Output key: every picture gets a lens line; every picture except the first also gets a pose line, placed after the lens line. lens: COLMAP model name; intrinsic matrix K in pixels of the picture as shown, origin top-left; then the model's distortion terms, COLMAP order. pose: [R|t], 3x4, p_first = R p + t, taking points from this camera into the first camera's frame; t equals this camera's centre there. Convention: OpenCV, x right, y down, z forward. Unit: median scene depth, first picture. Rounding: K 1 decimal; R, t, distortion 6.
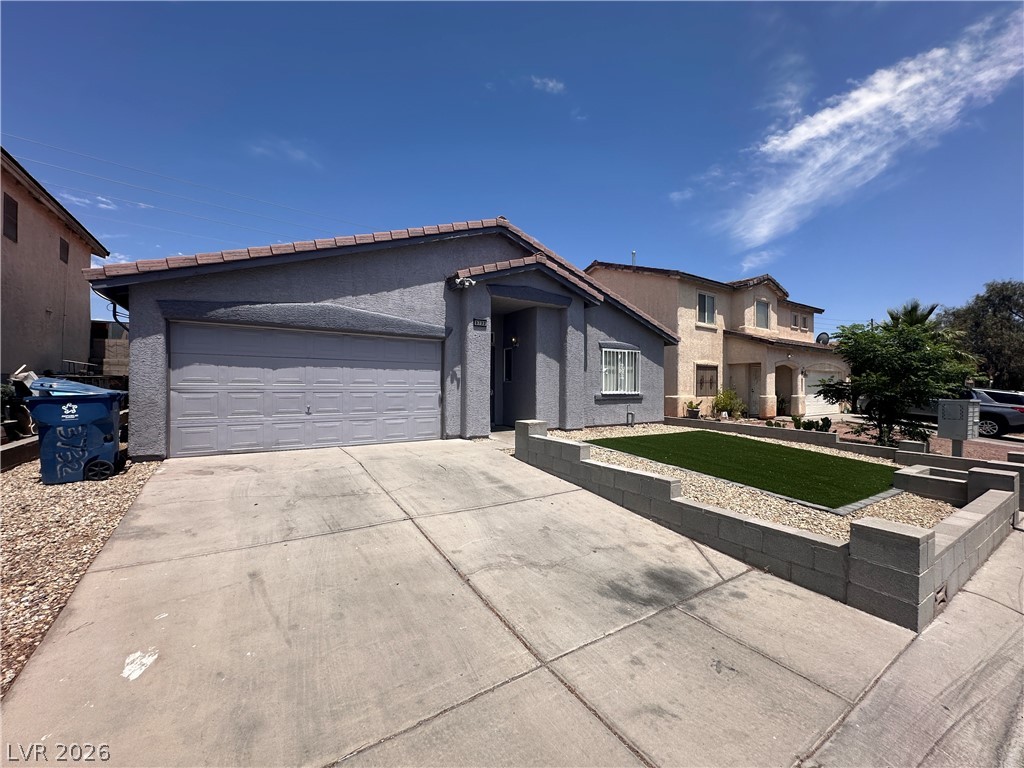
lens RADIAL K [[409.9, 0, 516.4], [0, 409.9, 382.4], [0, 0, 1]] dist [-0.002904, 0.001181]
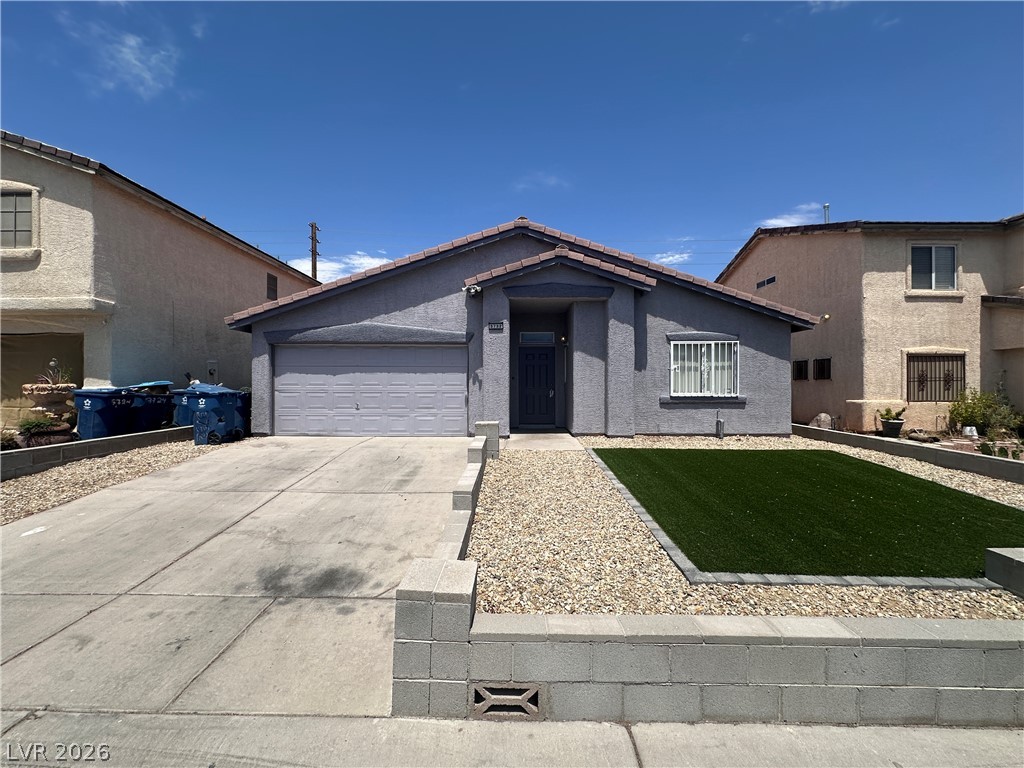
lens RADIAL K [[409.9, 0, 511.3], [0, 409.9, 386.5], [0, 0, 1]] dist [-0.002904, 0.001181]
pose [[0.831571, -0.003384, -0.555408, 0.506925], [0.007938, 0.999952, 0.005792, 0.001230], [0.555361, -0.009226, 0.831558, 0.159584]]
